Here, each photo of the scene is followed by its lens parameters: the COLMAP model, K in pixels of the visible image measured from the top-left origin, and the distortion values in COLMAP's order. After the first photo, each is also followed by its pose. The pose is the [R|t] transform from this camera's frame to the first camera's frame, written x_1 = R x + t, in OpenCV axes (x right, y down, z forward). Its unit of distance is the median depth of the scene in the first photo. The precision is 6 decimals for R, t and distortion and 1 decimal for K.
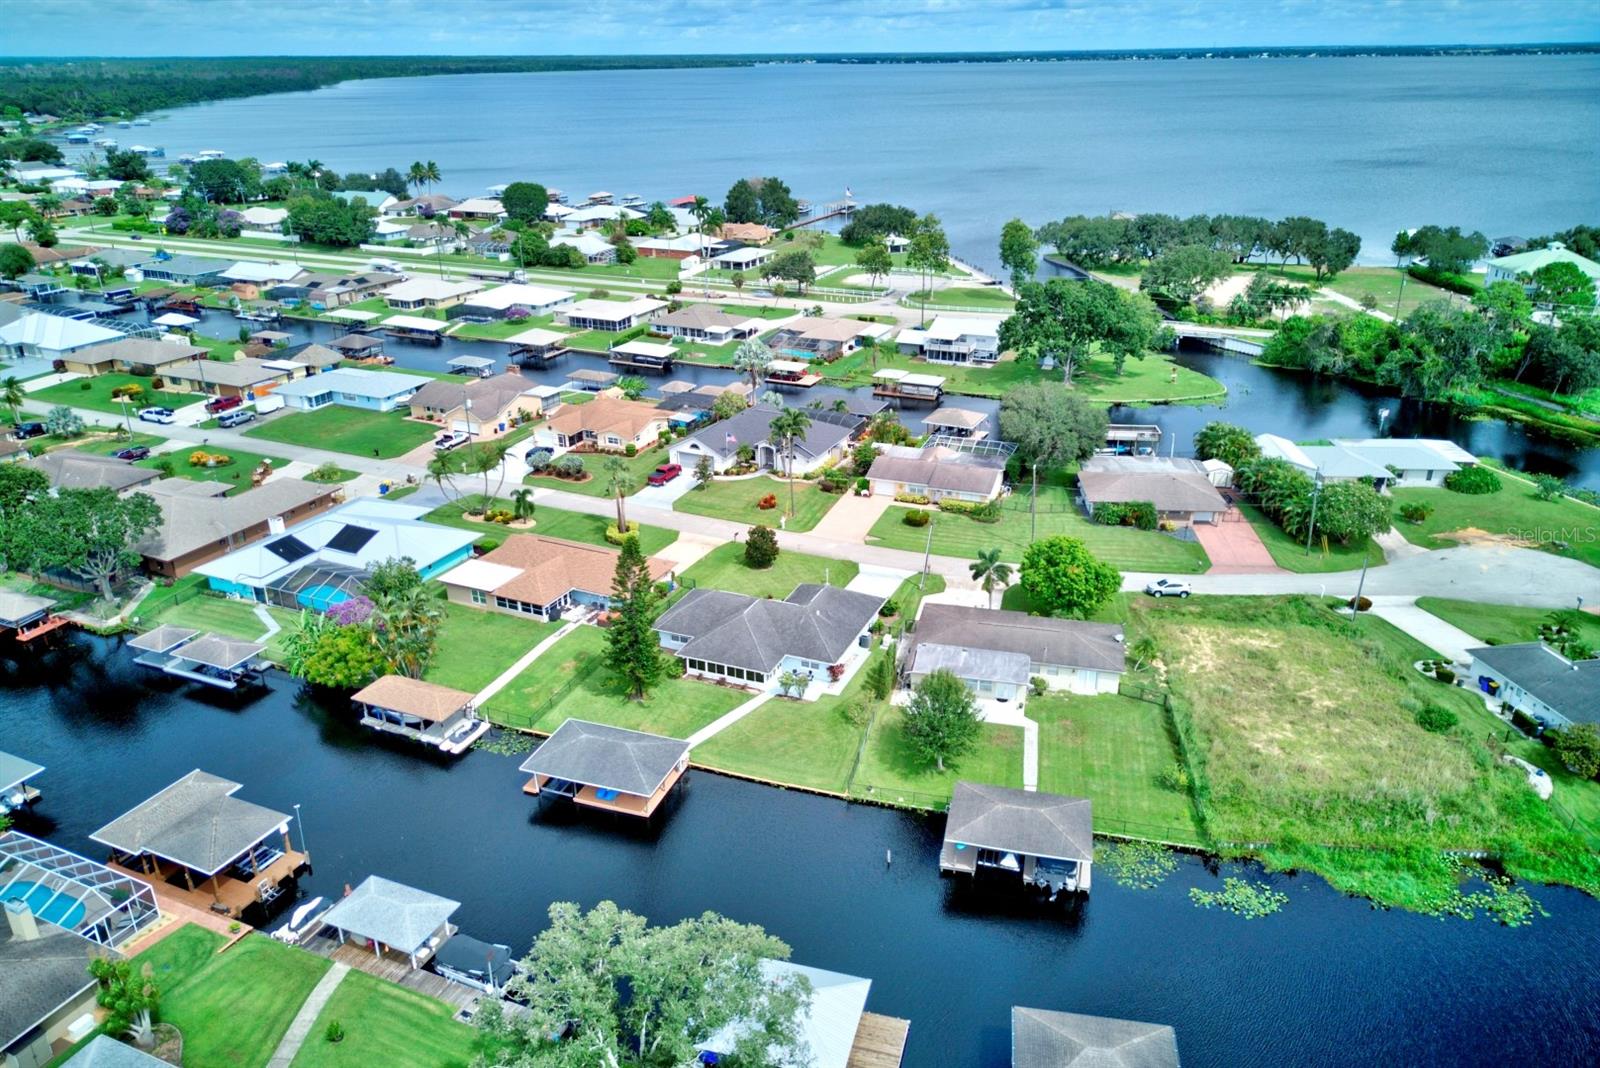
lens RADIAL K [[1121.8, 0, 800.0], [0, 1121.8, 534.0], [0, 0, 1]] dist [0.072989, -0.074253]
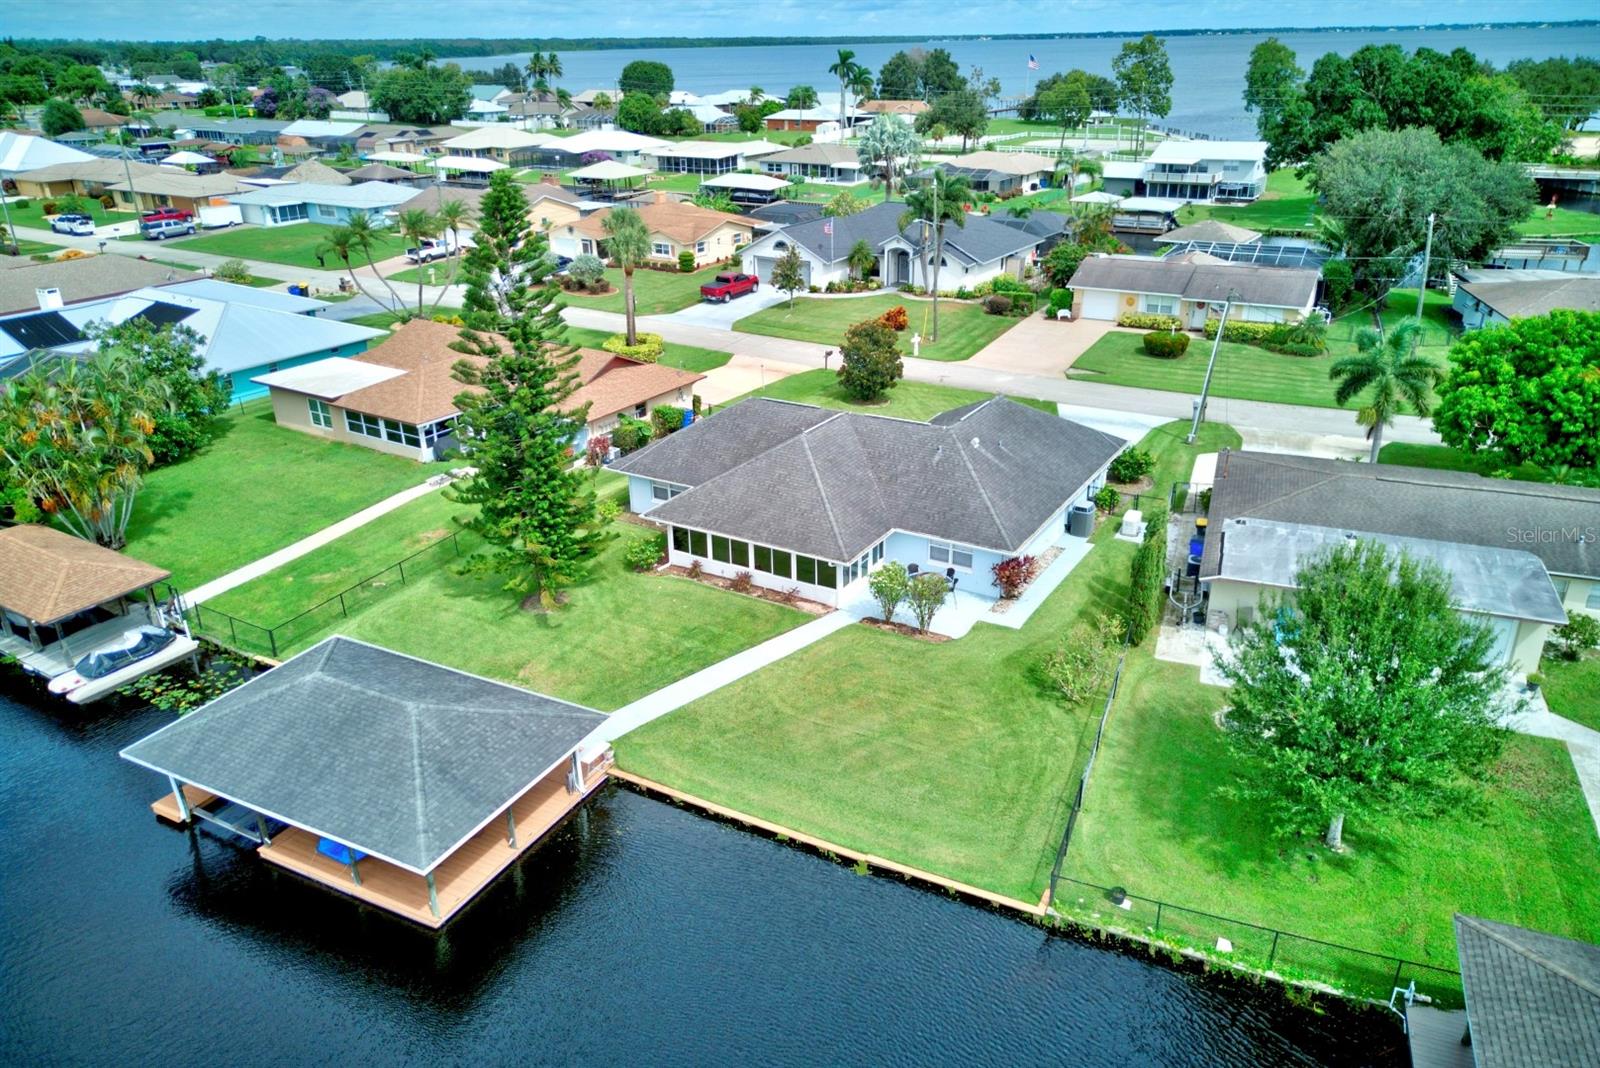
lens RADIAL K [[1121.8, 0, 800.0], [0, 1121.8, 534.0], [0, 0, 1]] dist [0.072989, -0.074253]
pose [[0.990169, 0.050798, -0.130329, 0.006106], [-0.049353, 0.998679, 0.014291, 0.089807], [0.130883, -0.007718, 0.991368, 0.491707]]
